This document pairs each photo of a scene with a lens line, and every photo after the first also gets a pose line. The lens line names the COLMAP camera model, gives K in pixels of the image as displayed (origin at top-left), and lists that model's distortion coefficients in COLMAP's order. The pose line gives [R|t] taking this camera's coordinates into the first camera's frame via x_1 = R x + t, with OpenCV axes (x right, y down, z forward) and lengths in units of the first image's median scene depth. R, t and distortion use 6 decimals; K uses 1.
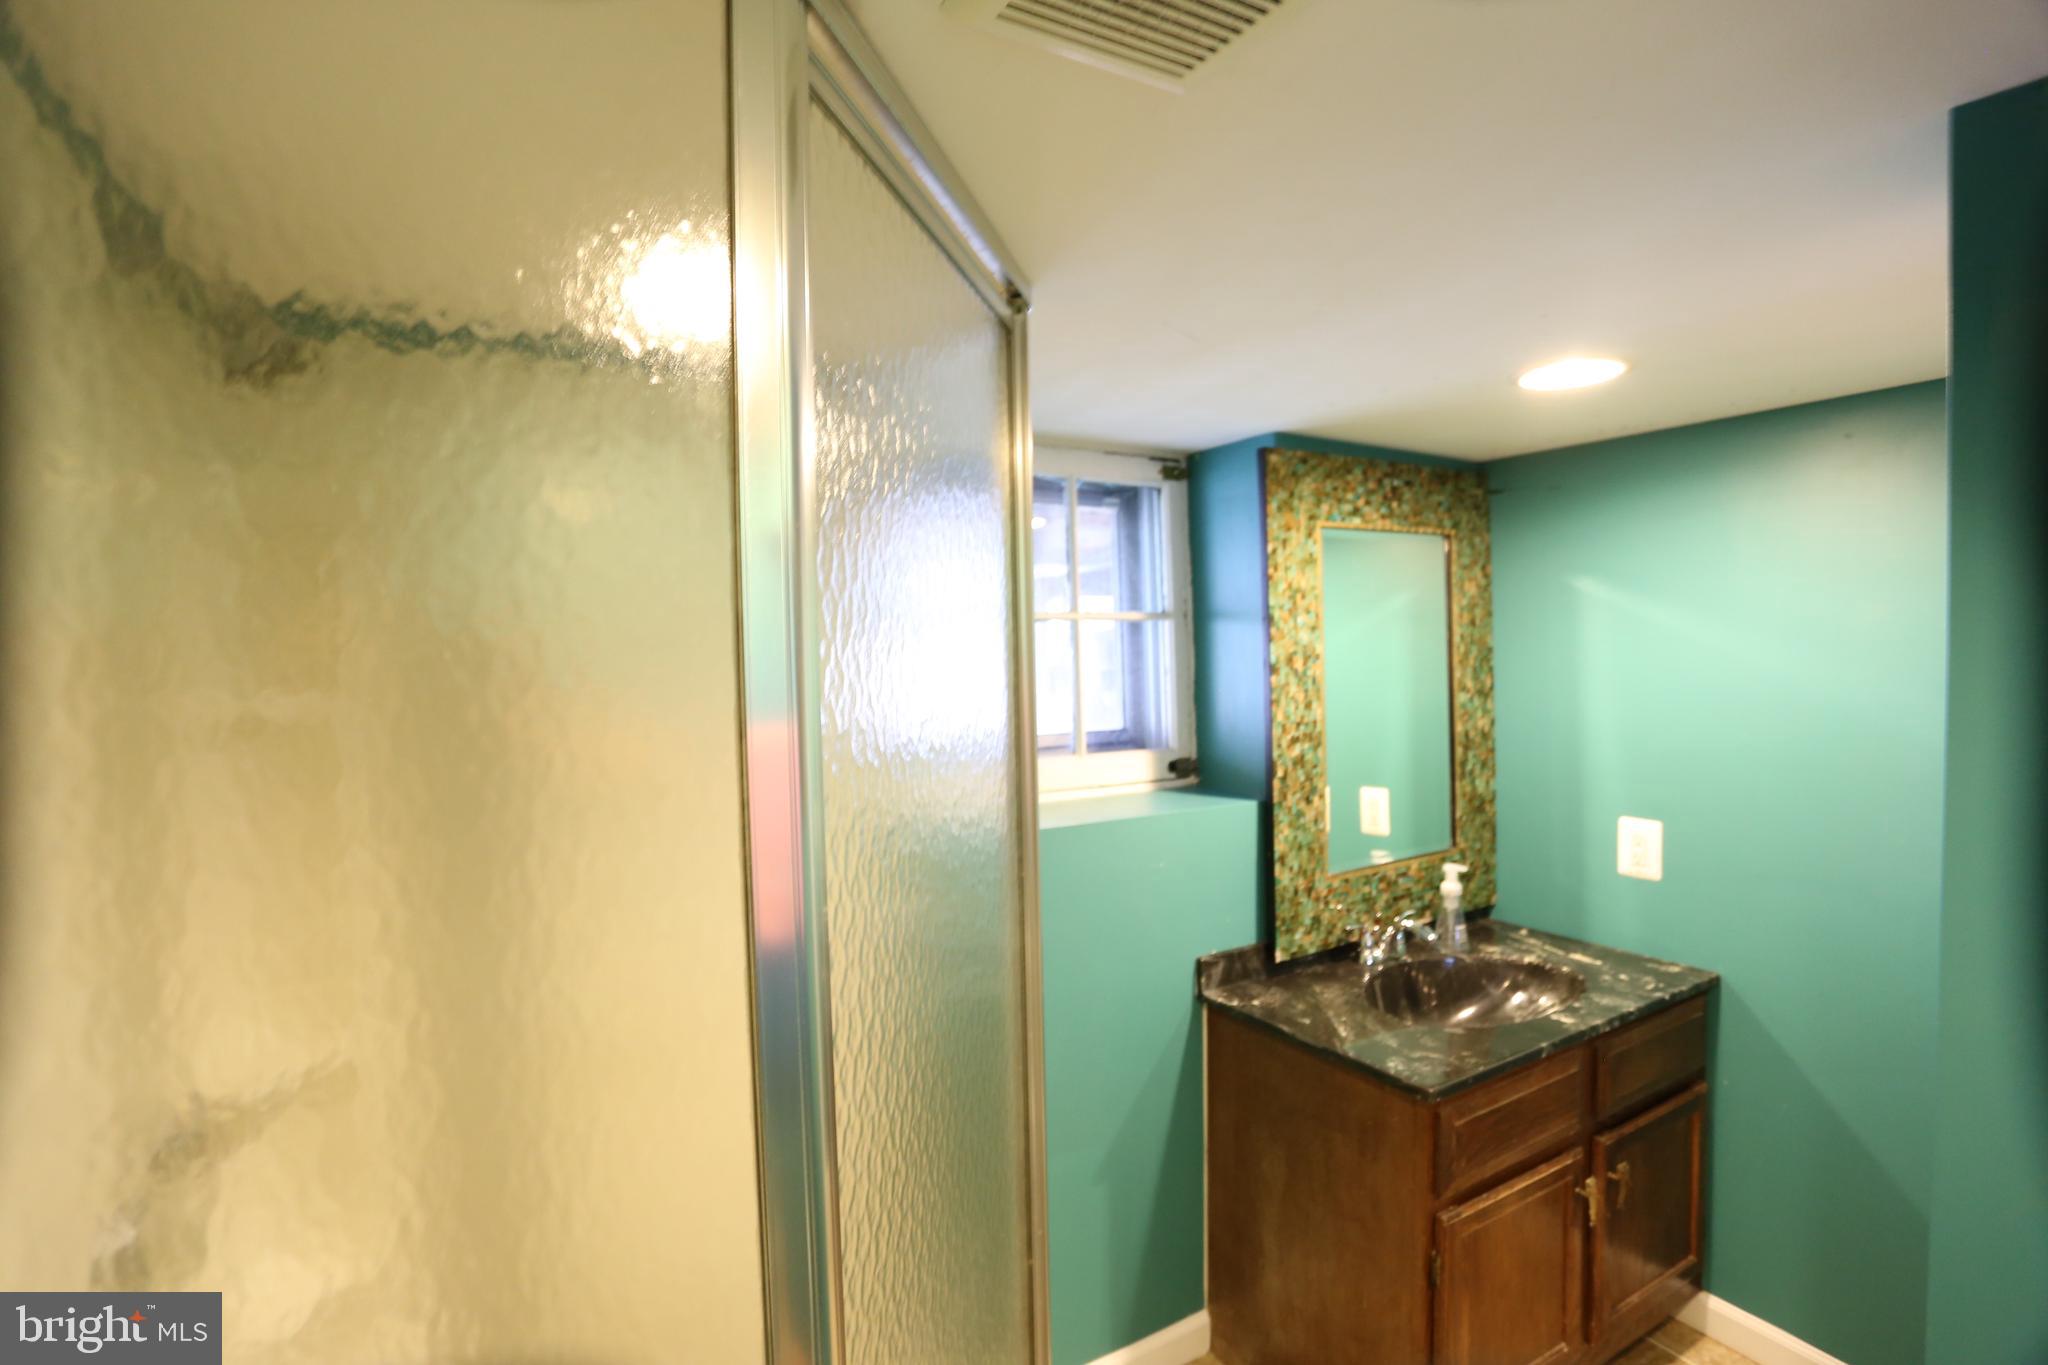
lens RADIAL K [[998.6, 0, 1013.4], [0, 998.6, 678.4], [0, 0, 1]] dist [-0.075926, 0.033128]
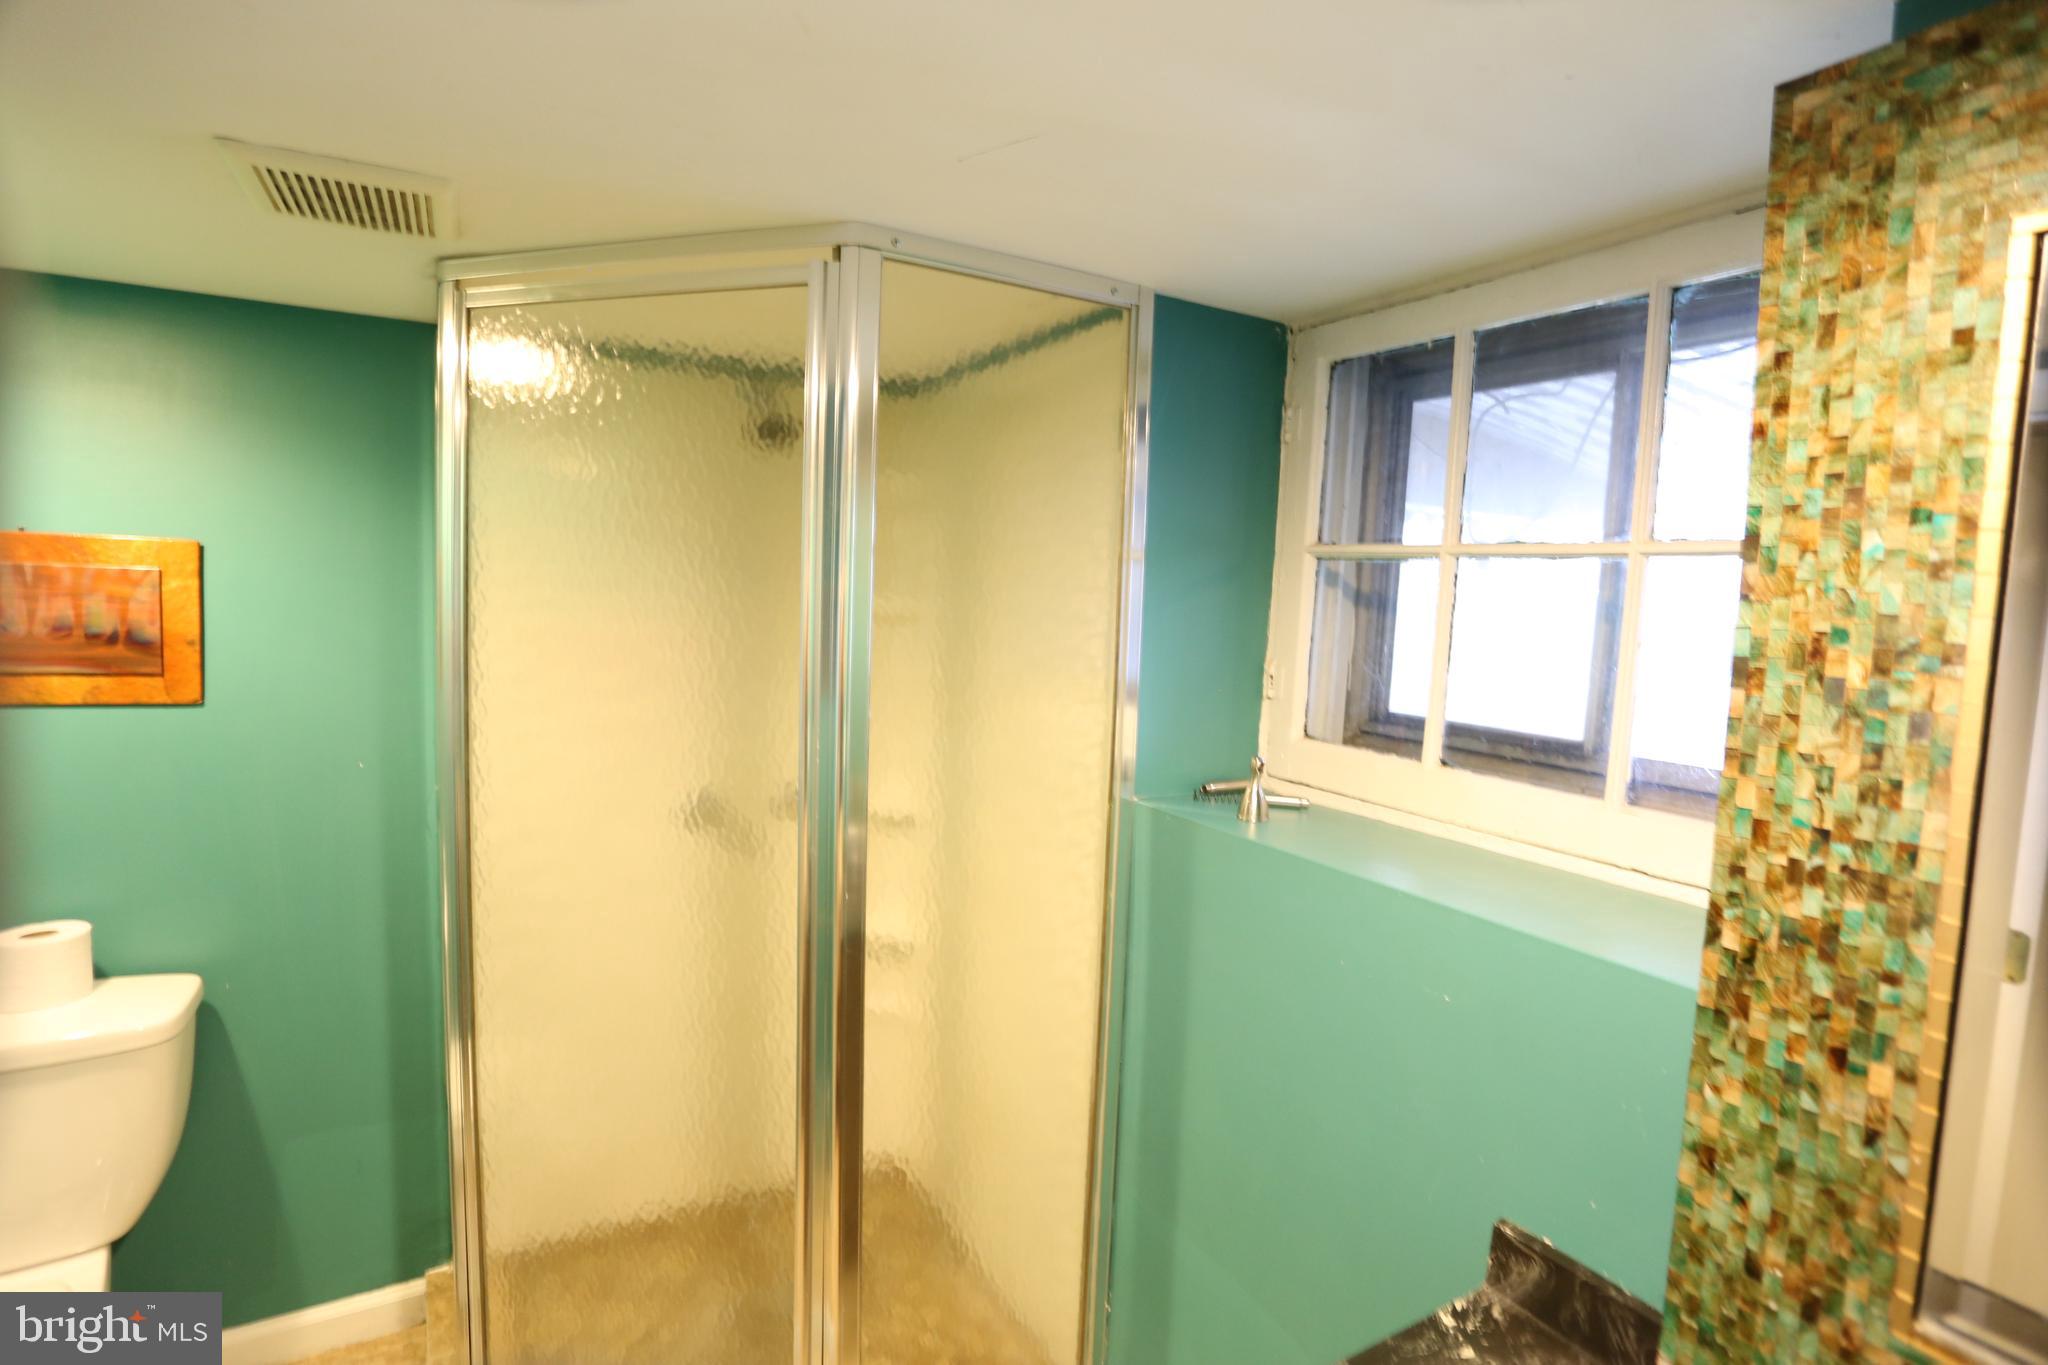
lens RADIAL K [[998.6, 0, 1013.4], [0, 998.6, 678.4], [0, 0, 1]] dist [-0.075926, 0.033128]
pose [[0.007463, 0.111105, -0.993781, 0.621436], [-0.076953, 0.990925, 0.110207, -0.025554], [0.997007, 0.075652, 0.015945, 0.698119]]
